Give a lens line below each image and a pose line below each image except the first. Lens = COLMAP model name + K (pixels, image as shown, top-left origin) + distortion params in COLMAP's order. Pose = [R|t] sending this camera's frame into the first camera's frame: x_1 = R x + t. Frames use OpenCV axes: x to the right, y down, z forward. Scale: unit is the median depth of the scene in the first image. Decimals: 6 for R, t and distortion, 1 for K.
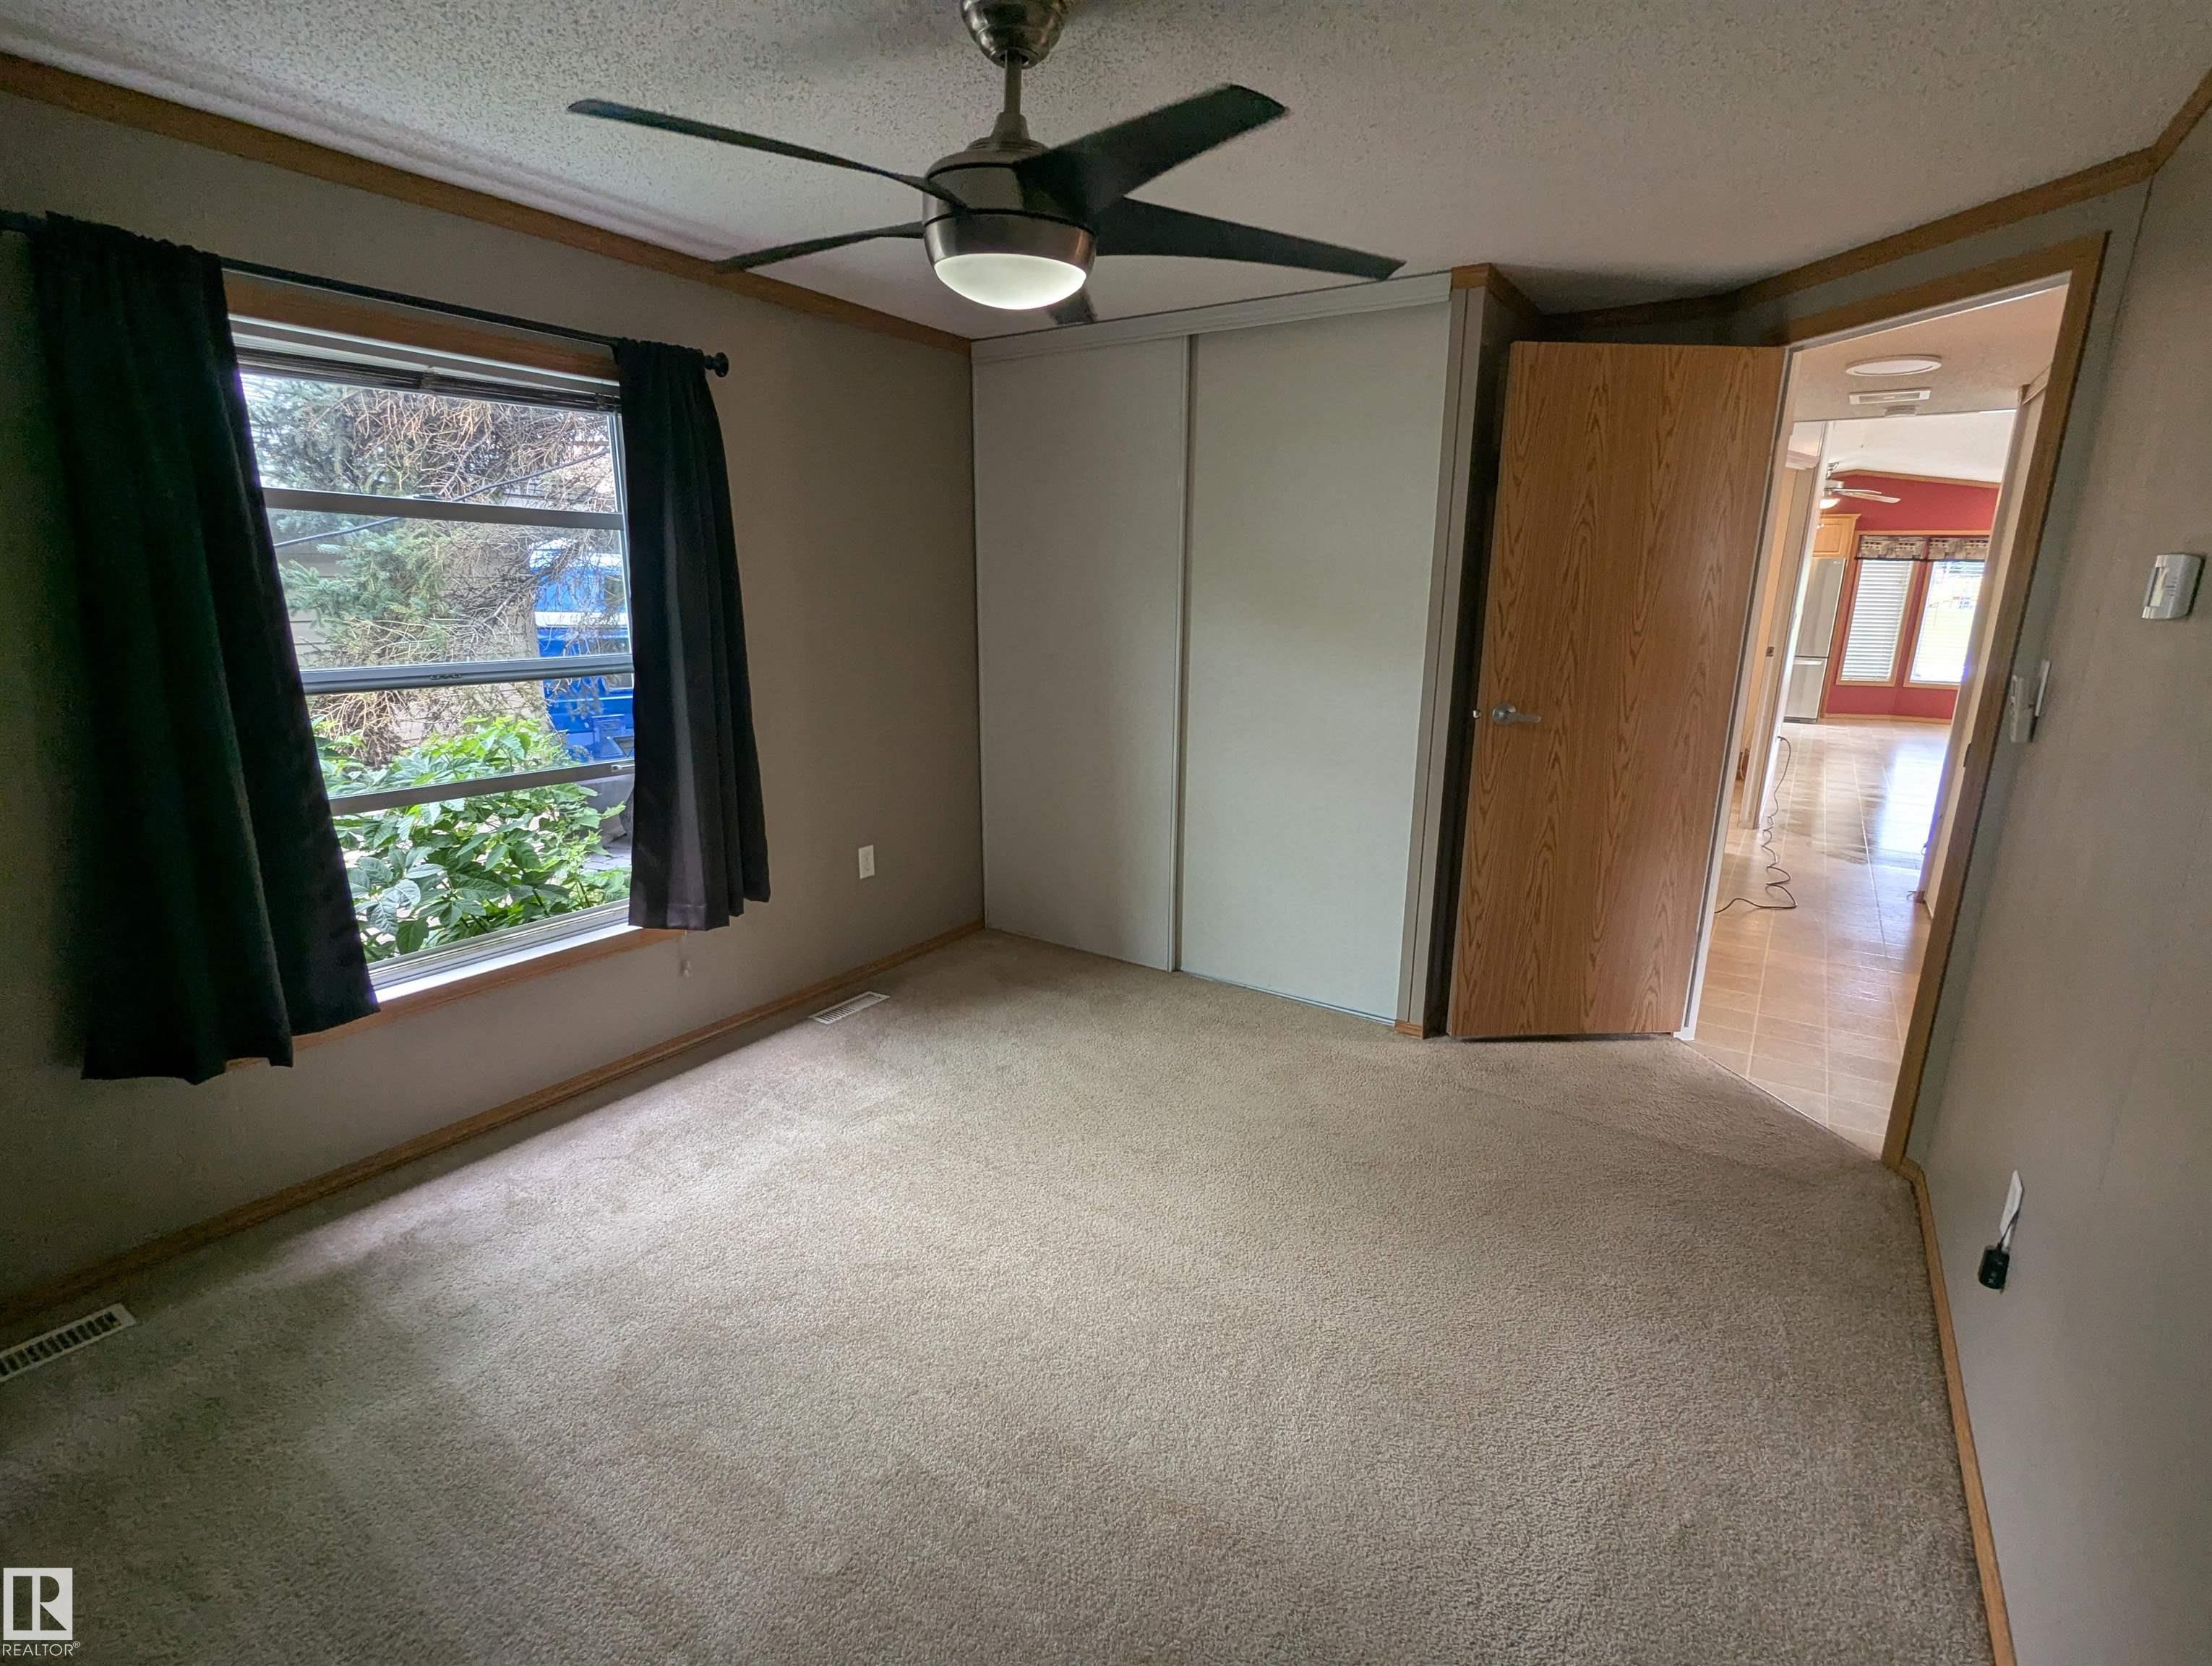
lens RADIAL K [[1024.5, 0, 1159.3], [0, 1024.5, 829.2], [0, 0, 1]] dist [-0.002056, -0.000307]
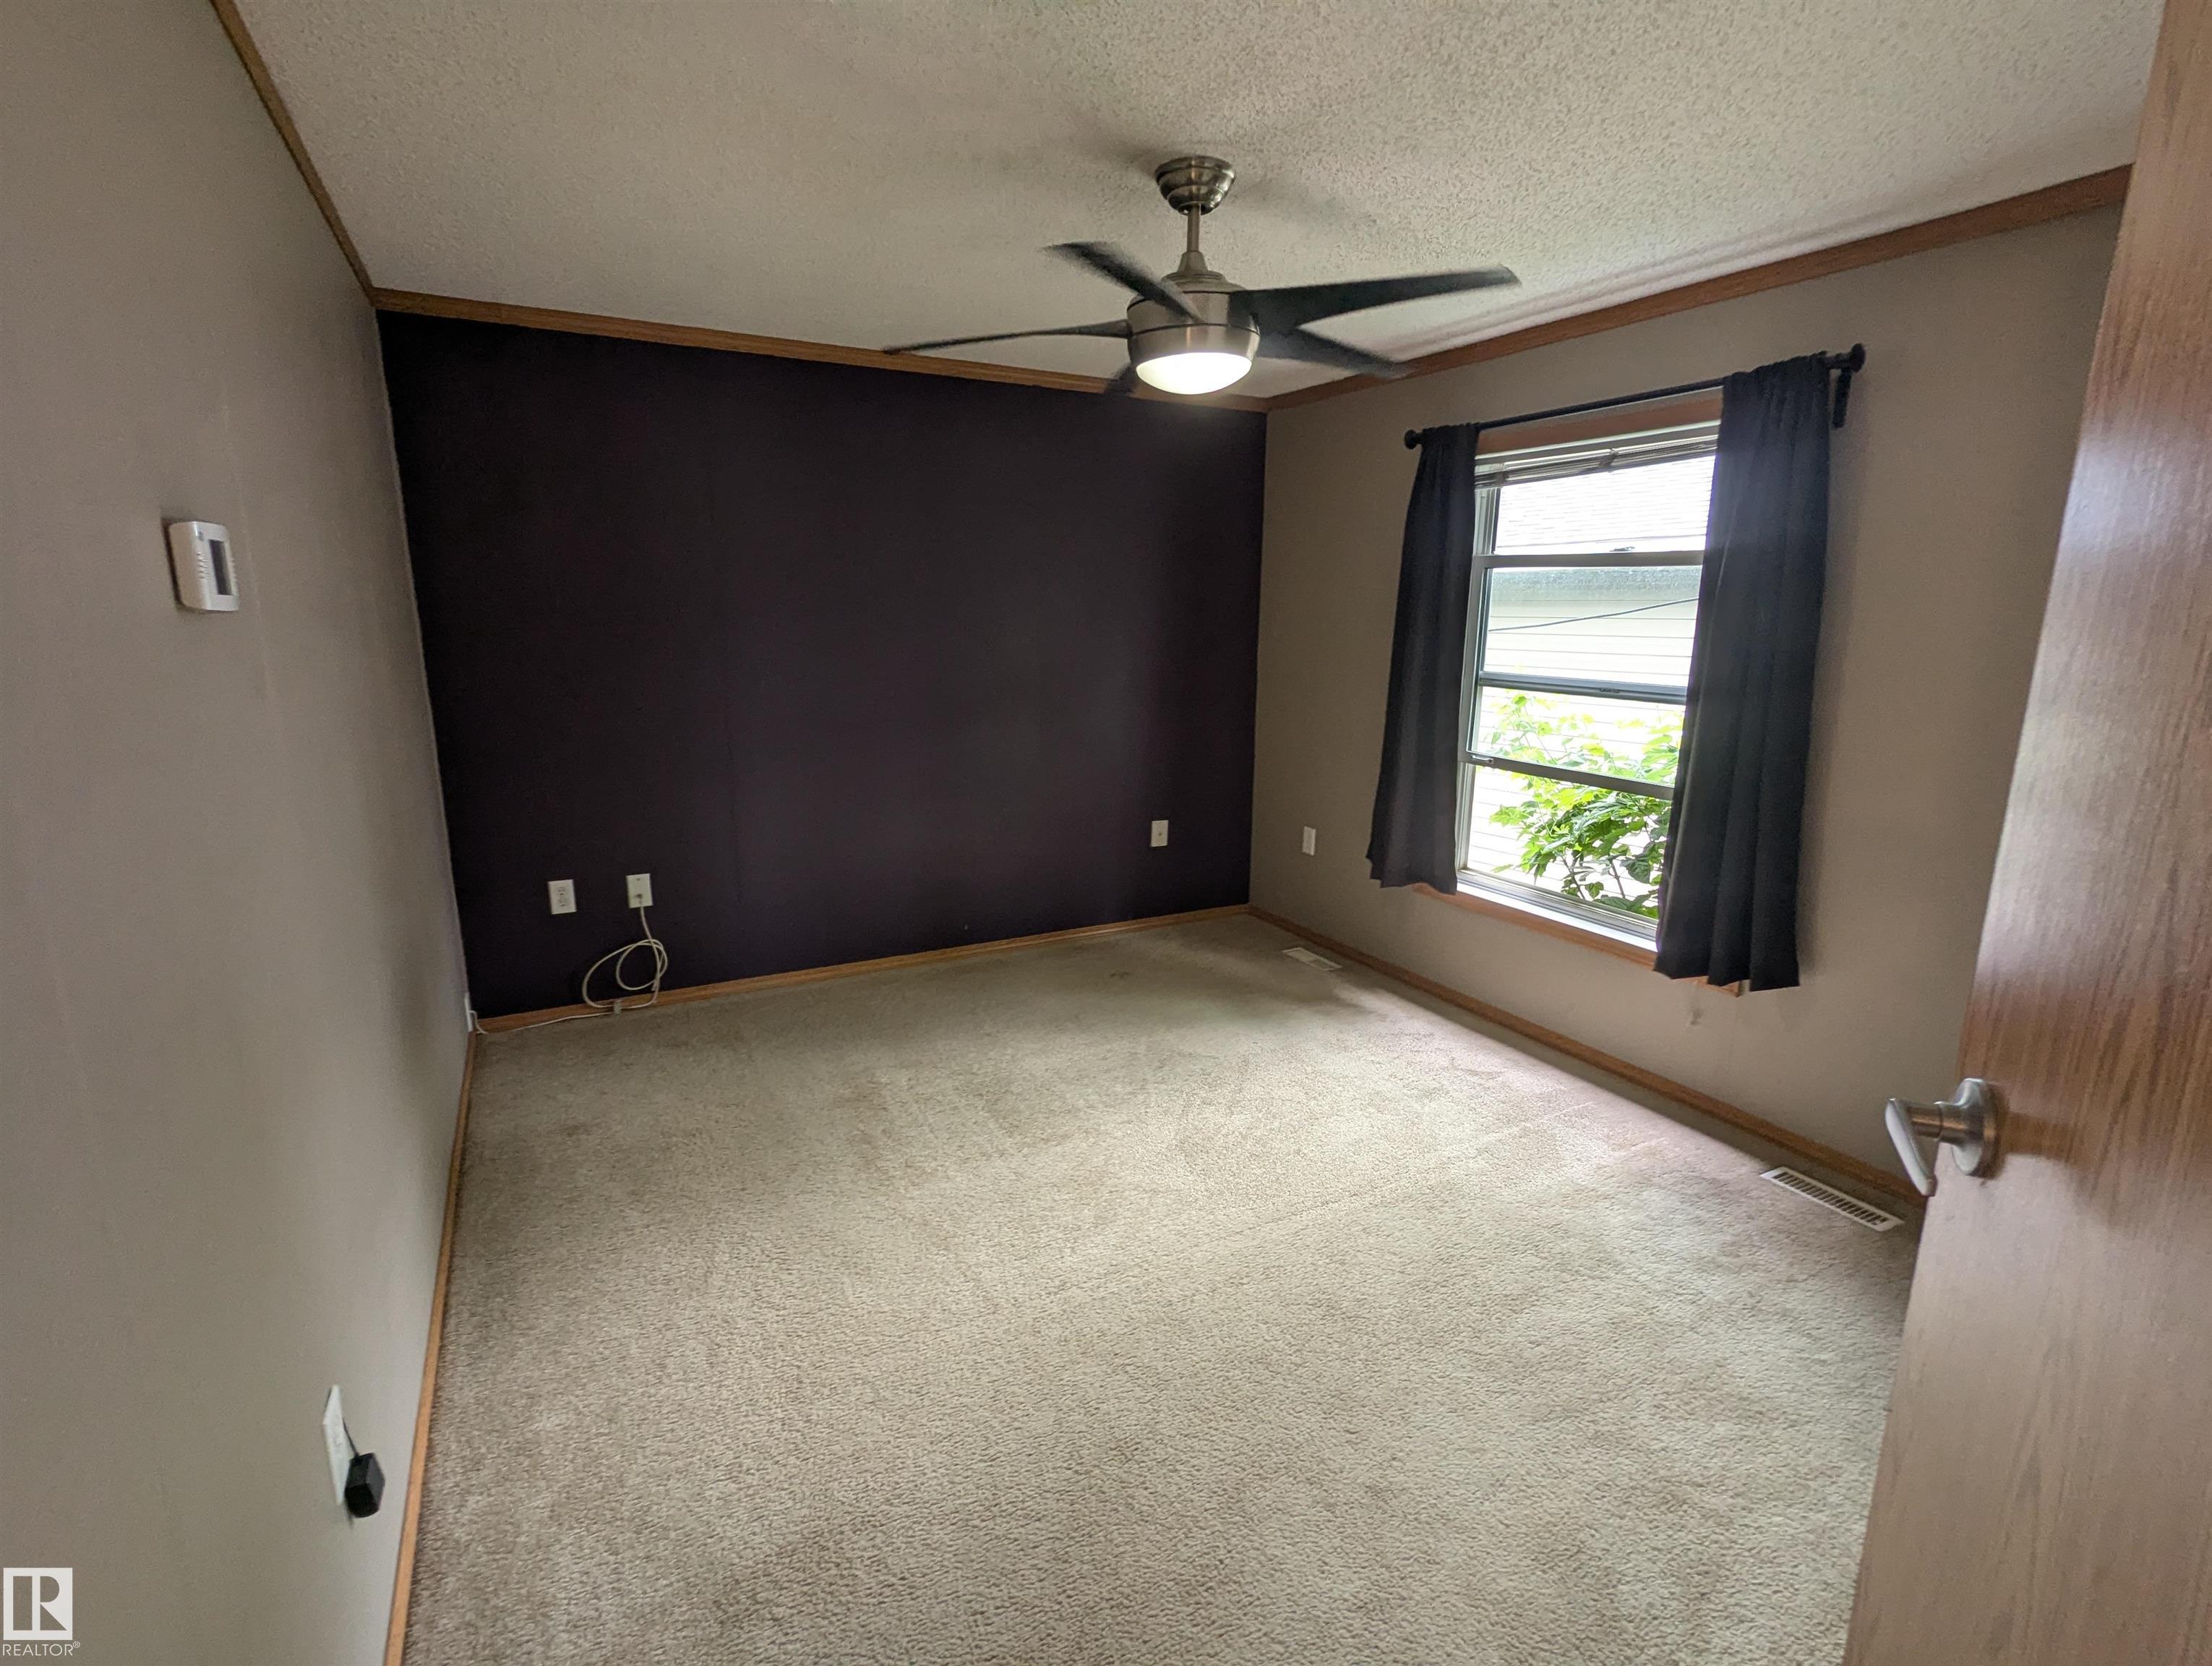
lens RADIAL K [[1038.5, 0, 1105.5], [0, 1038.5, 842.0], [0, 0, 1]] dist [-0.002068, -0.000101]
pose [[-0.484267, 0.177454, -0.856736, 0.805519], [-0.217226, 0.924168, 0.314207, -0.270143], [0.847525, 0.338266, -0.408996, 1.166793]]
